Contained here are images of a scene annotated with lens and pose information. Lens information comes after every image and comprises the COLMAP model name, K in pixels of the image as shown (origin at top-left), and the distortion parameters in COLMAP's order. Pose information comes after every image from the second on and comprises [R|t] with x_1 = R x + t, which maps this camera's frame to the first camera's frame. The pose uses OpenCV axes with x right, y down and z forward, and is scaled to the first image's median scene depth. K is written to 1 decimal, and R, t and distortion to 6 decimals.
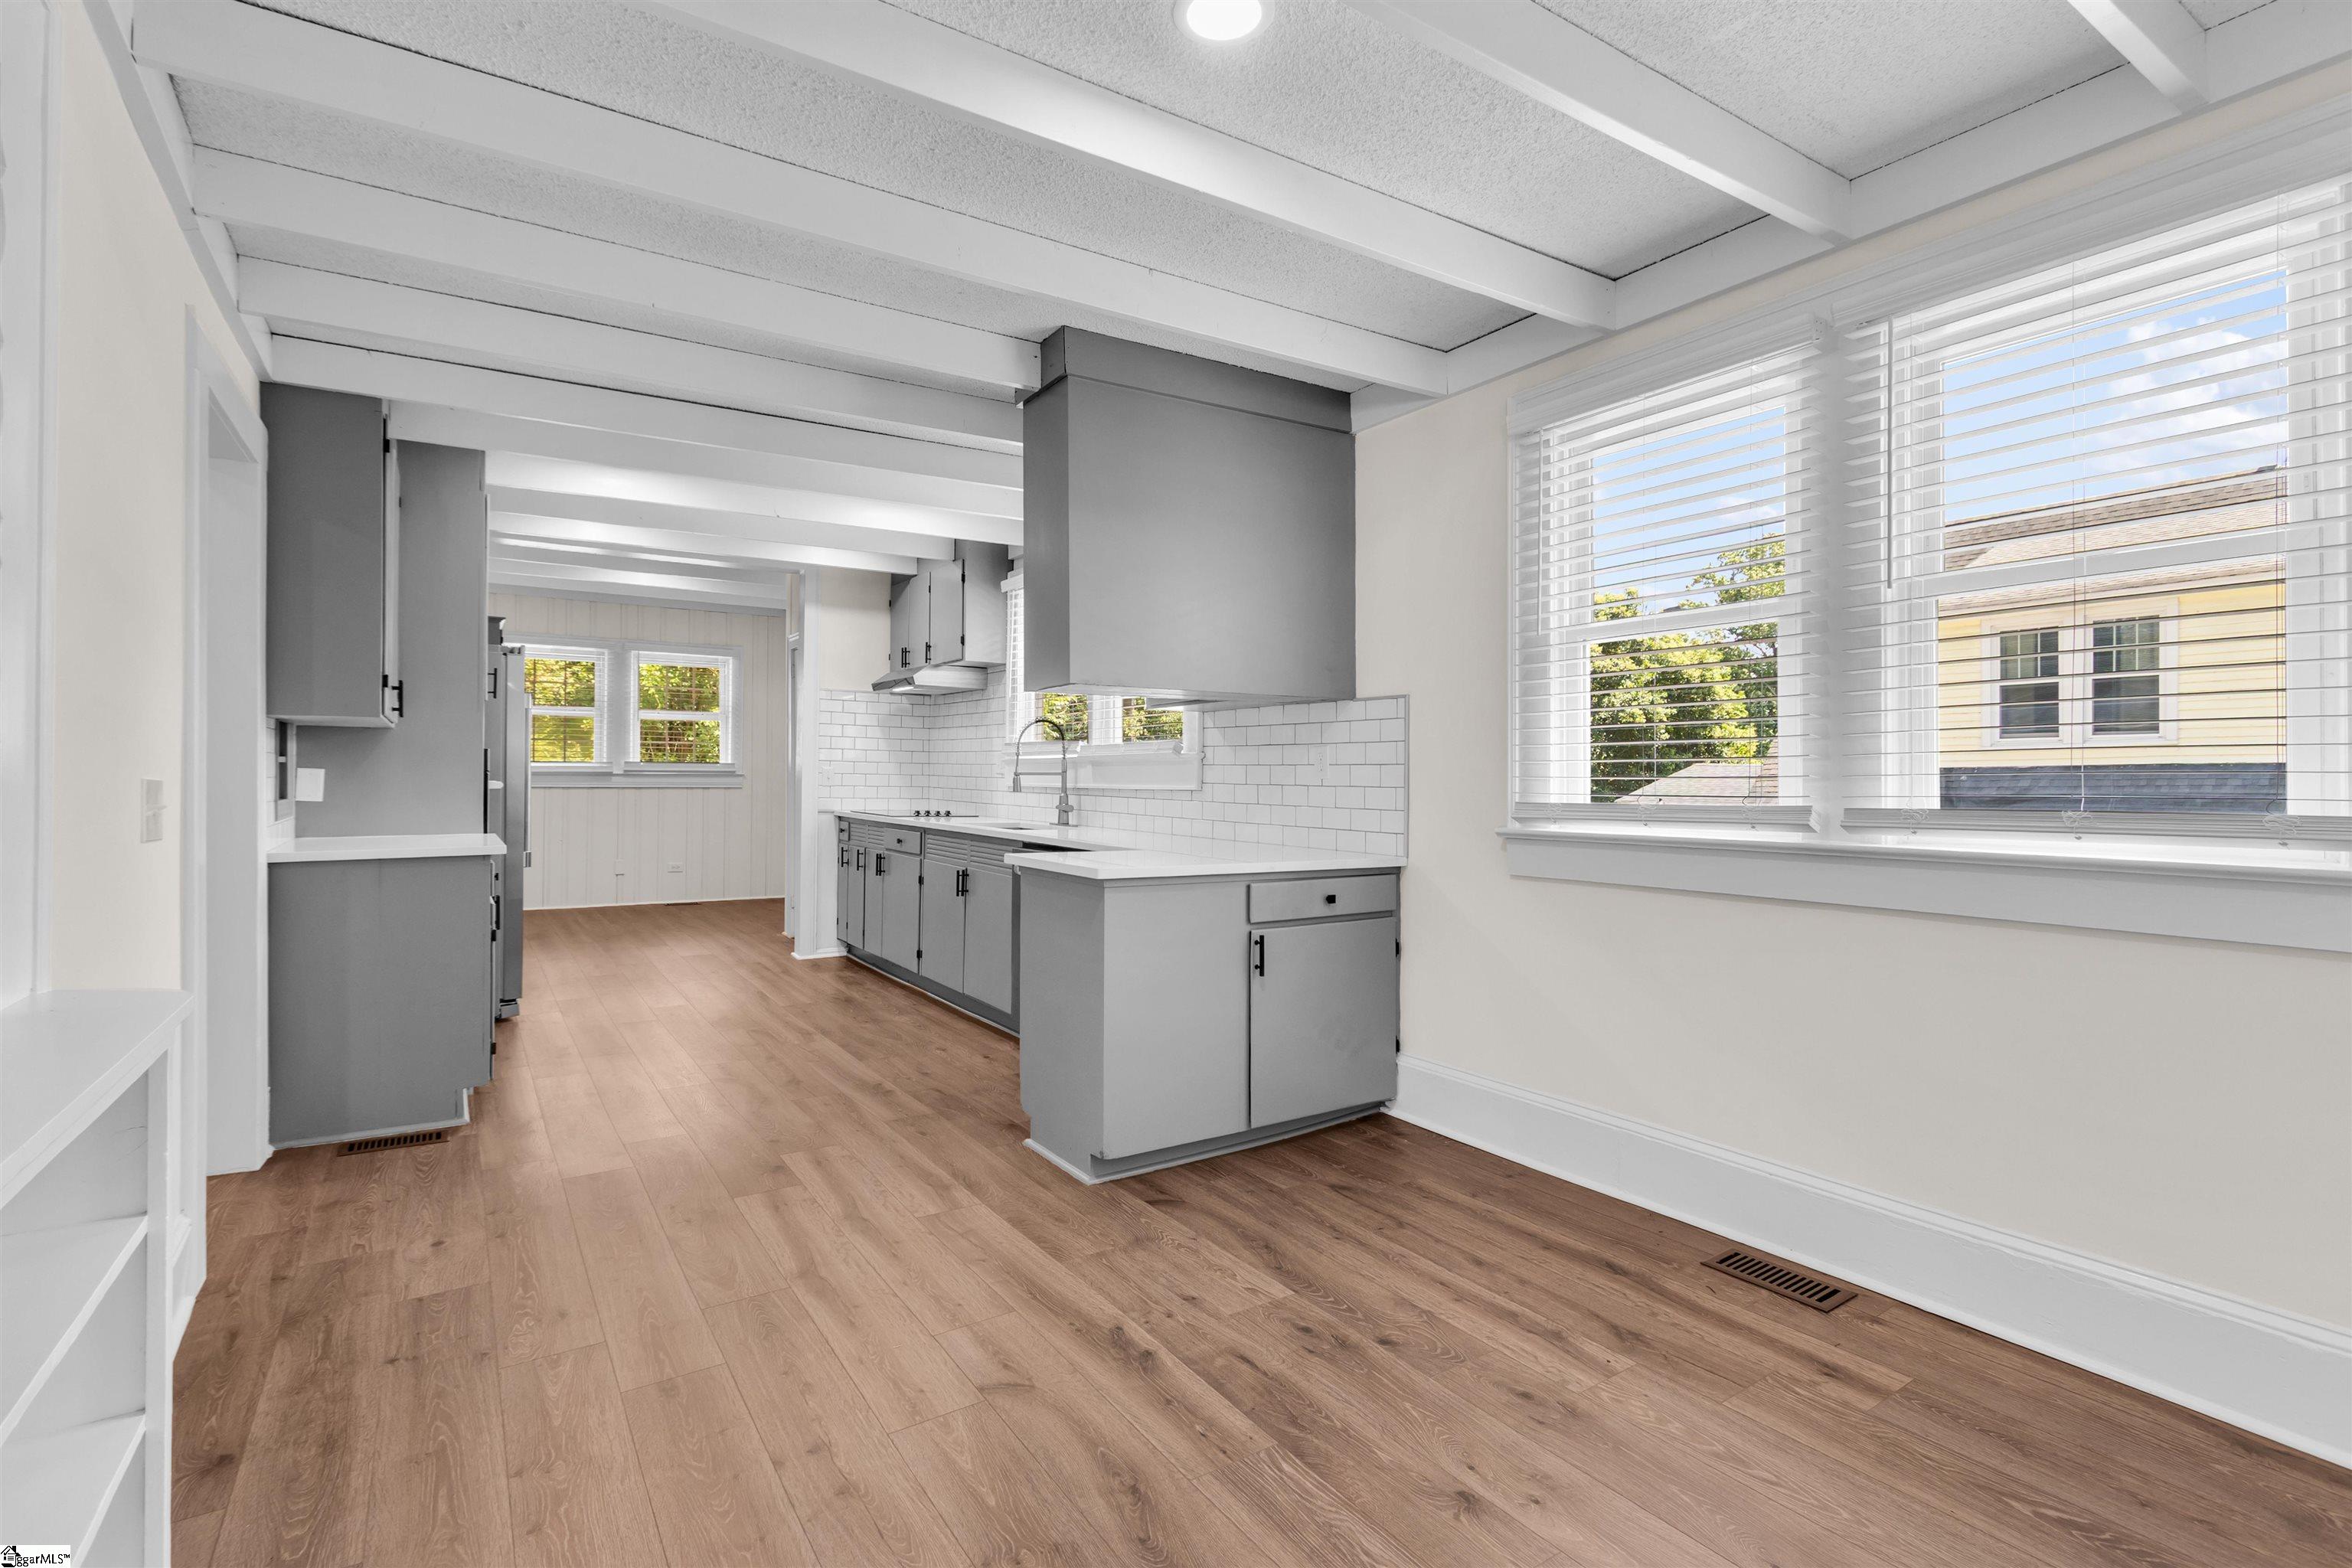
lens RADIAL K [[1106.0, 0, 1159.6], [0, 1106.0, 774.9], [0, 0, 1]] dist [-0.000697, -0.000295]
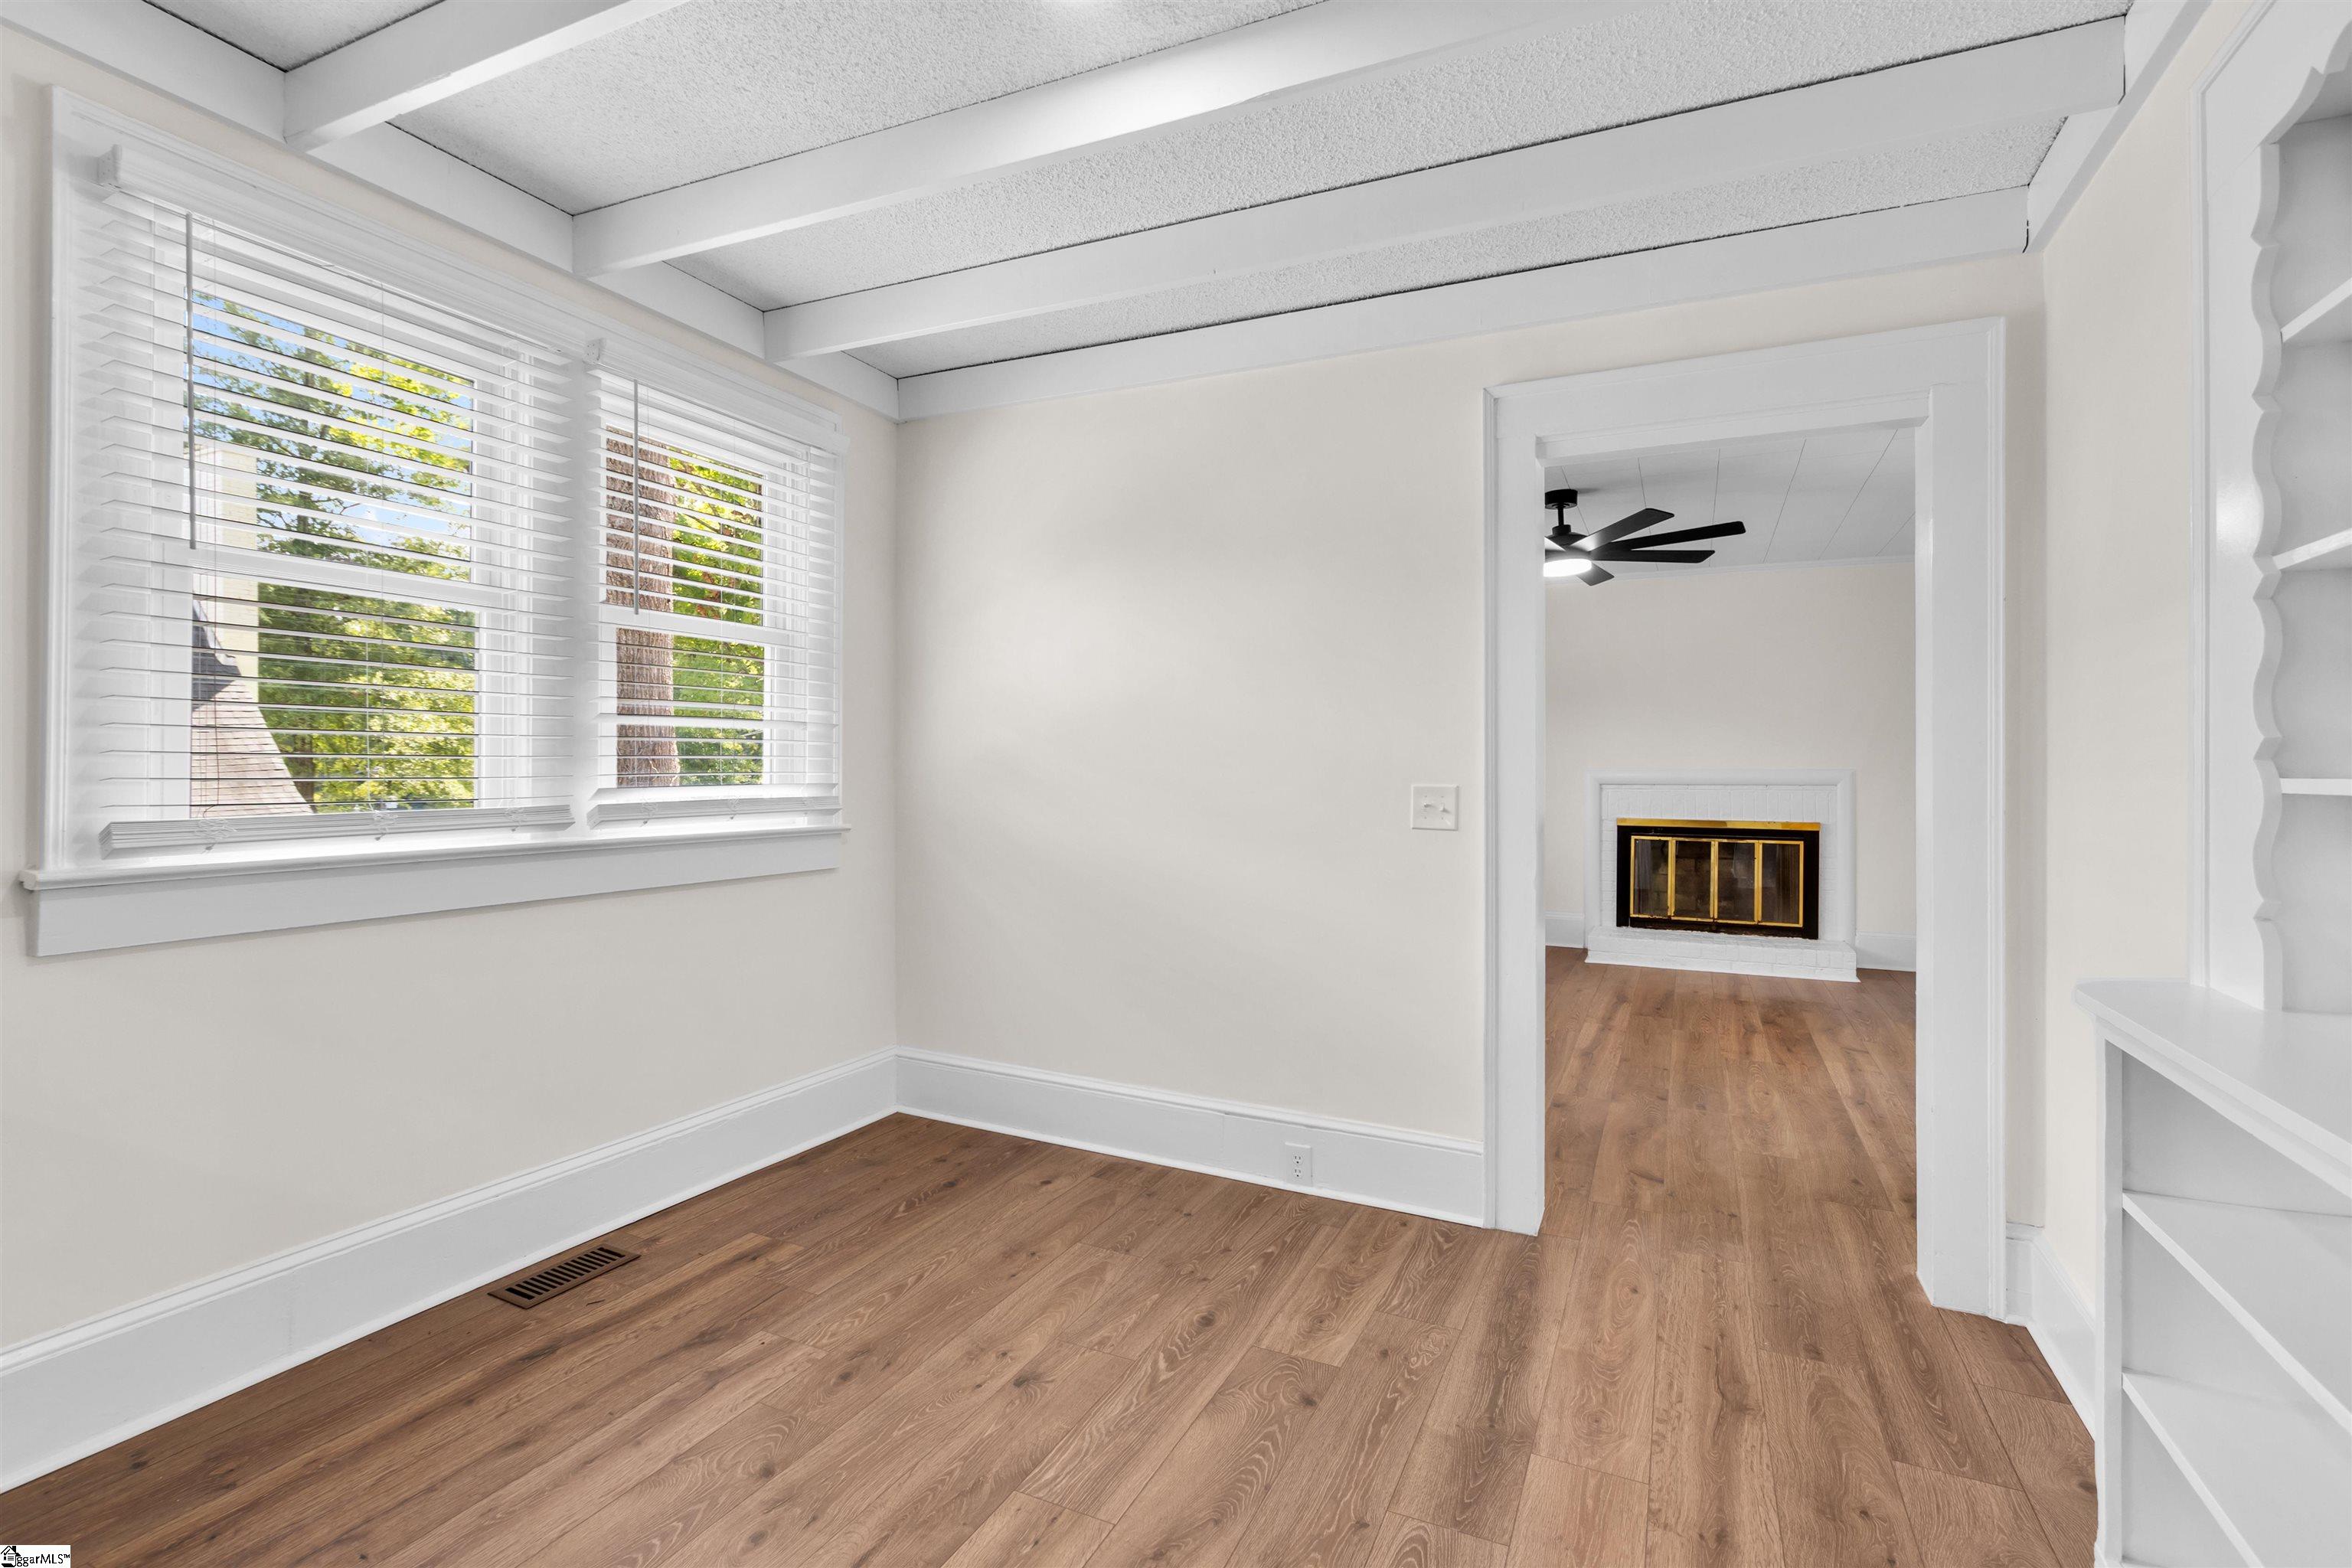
lens RADIAL K [[1106.0, 0, 1159.6], [0, 1106.0, 774.9], [0, 0, 1]] dist [-0.000697, -0.000295]
pose [[-0.533028, -0.006591, 0.846072, -0.624878], [-0.005785, 0.999975, 0.004145, -0.008137], [-0.846078, -0.002685, -0.533053, 1.163923]]
